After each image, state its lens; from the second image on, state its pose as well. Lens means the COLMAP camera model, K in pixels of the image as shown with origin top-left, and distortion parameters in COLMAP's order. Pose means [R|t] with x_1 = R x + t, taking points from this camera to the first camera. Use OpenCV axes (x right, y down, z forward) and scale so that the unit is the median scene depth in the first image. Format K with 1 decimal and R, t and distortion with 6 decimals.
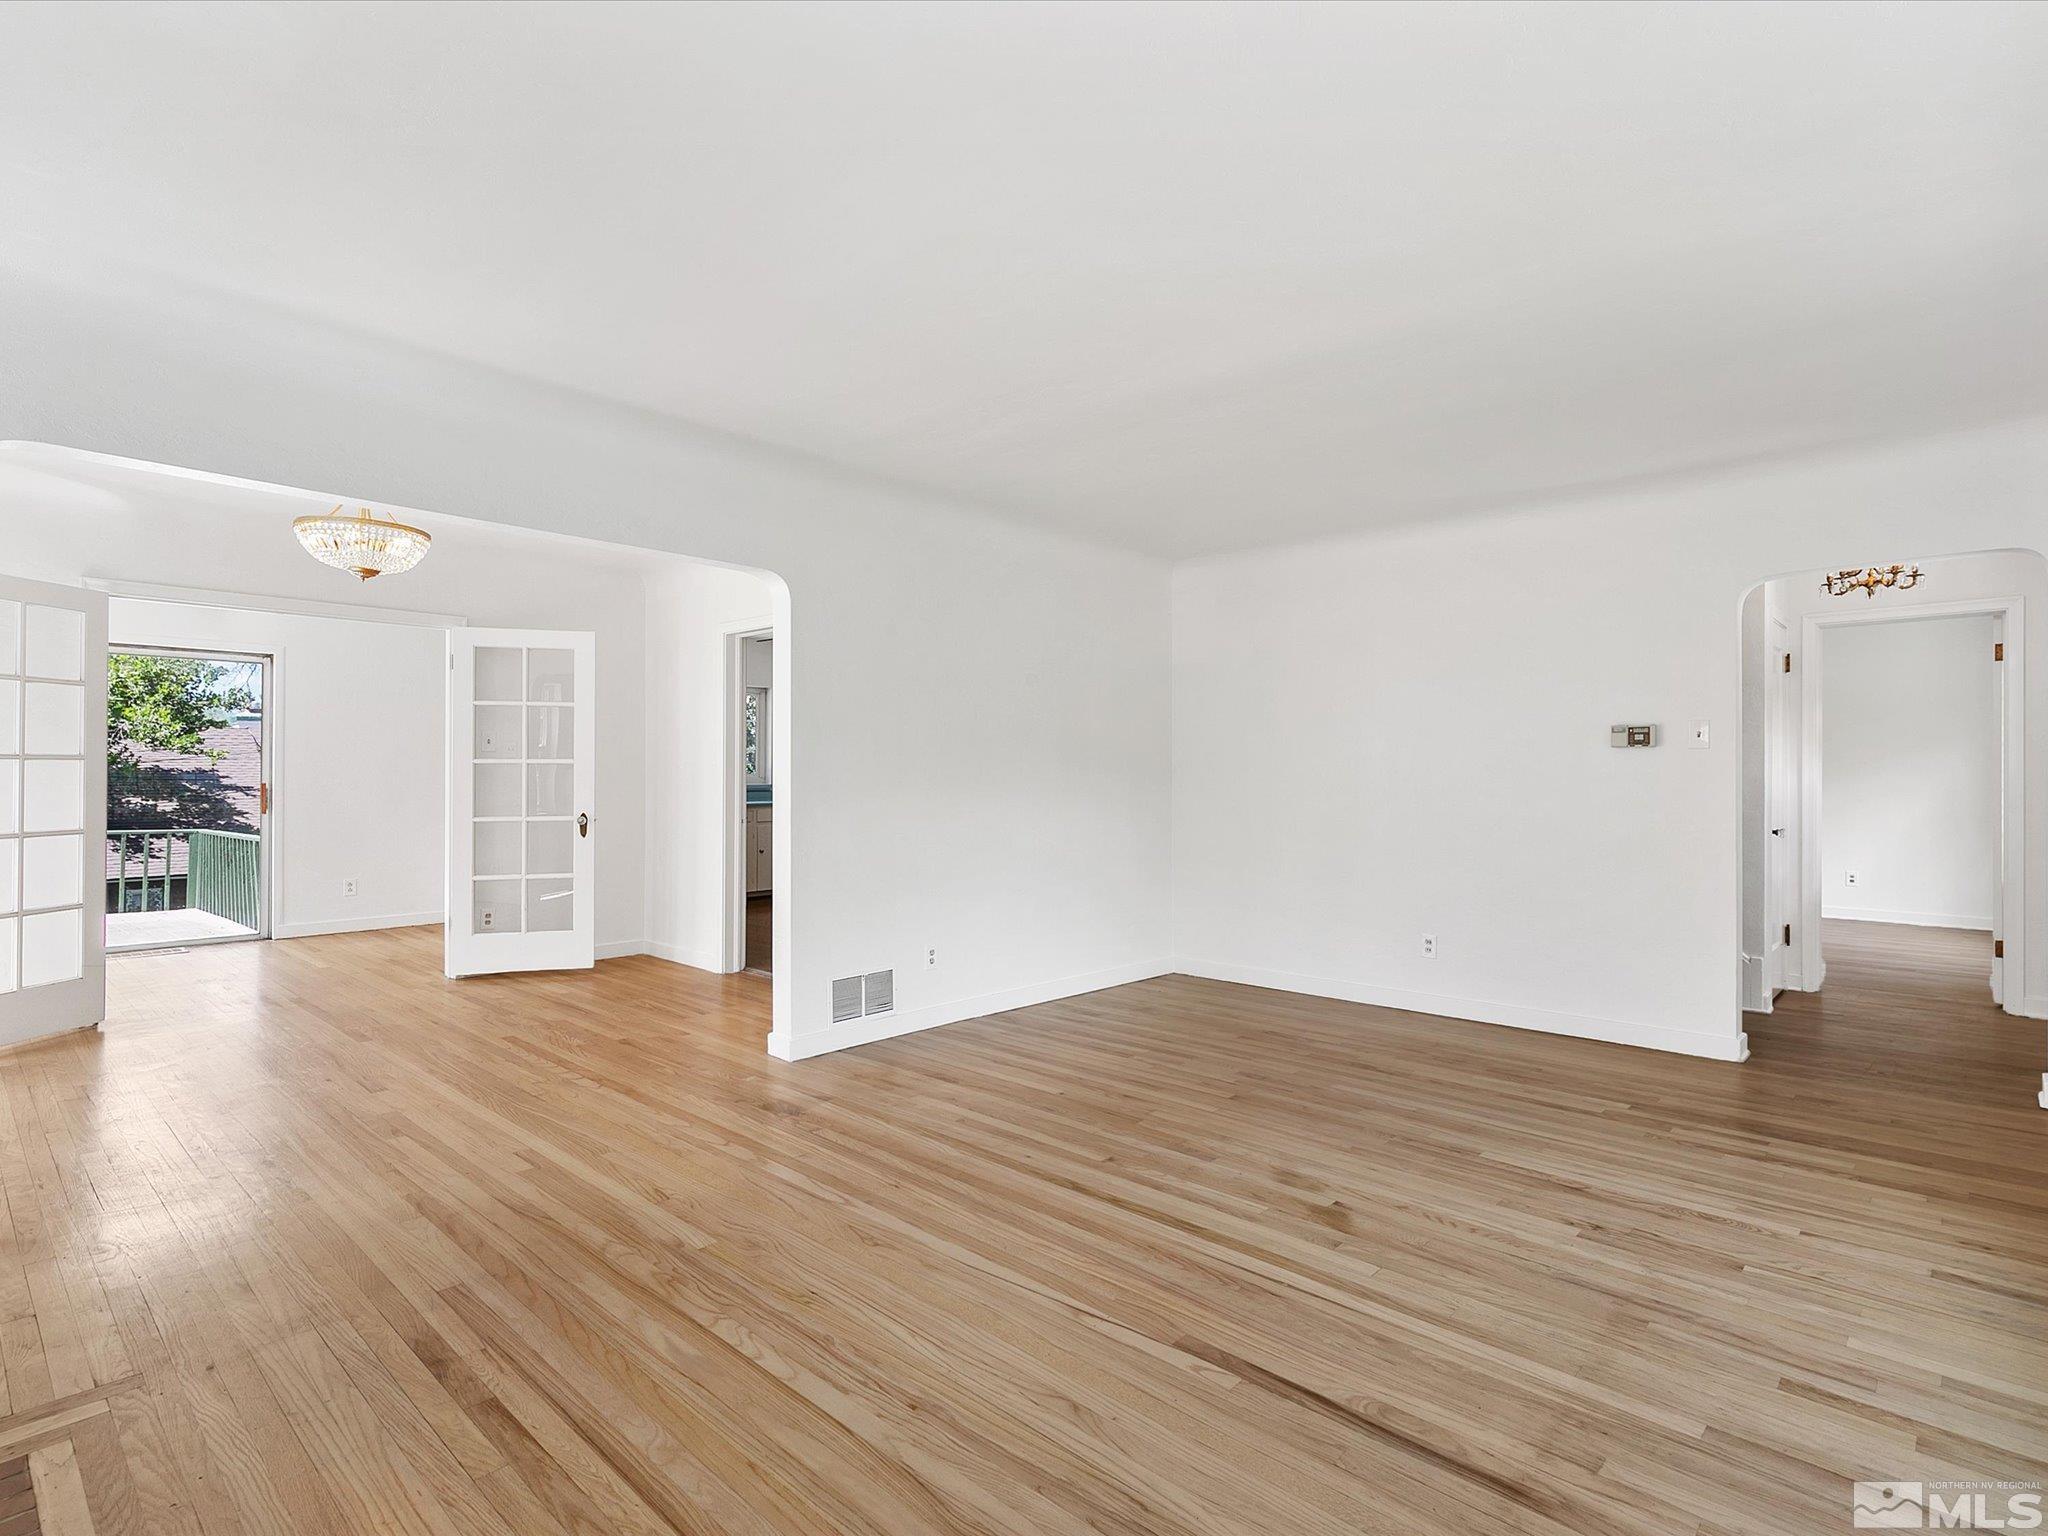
lens RADIAL K [[1042.9, 0, 1063.5], [0, 1042.9, 766.2], [0, 0, 1]] dist [0.005530, -0.001443]
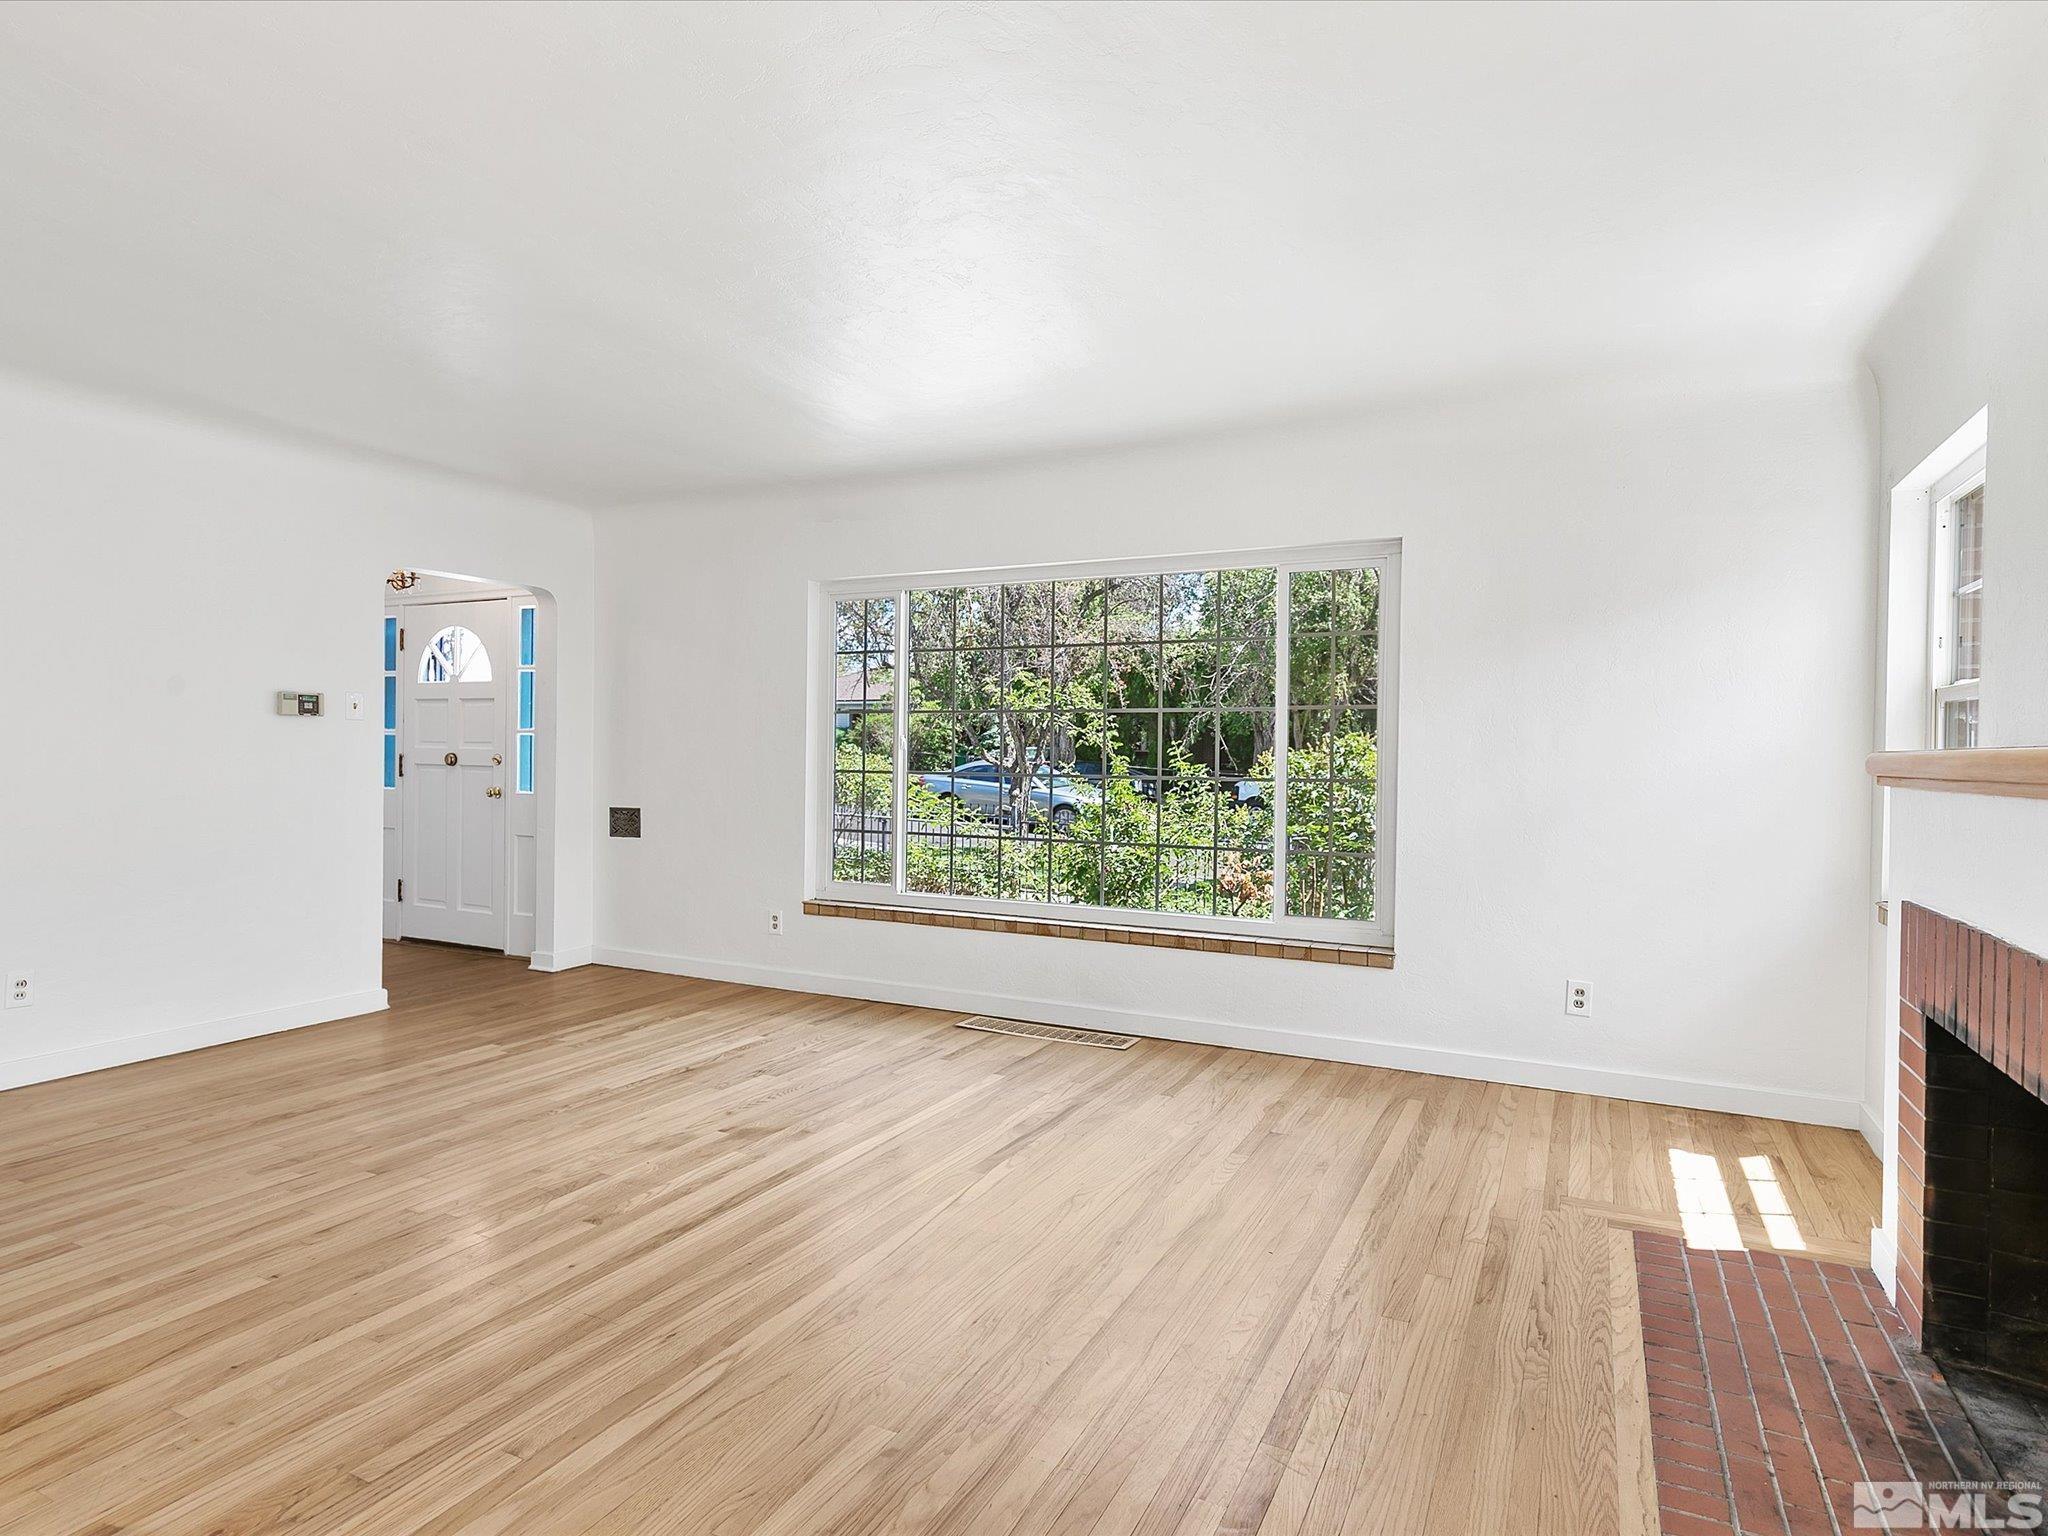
lens RADIAL K [[1056.8, 0, 1056.3], [0, 1056.8, 752.4], [0, 0, 1]] dist [0.004799, 0.000313]
pose [[-0.260966, -0.005387, 0.965333, -0.850557], [-0.018655, 0.999826, 0.000537, 0.002680], [-0.965168, -0.017869, -0.261021, 0.874088]]
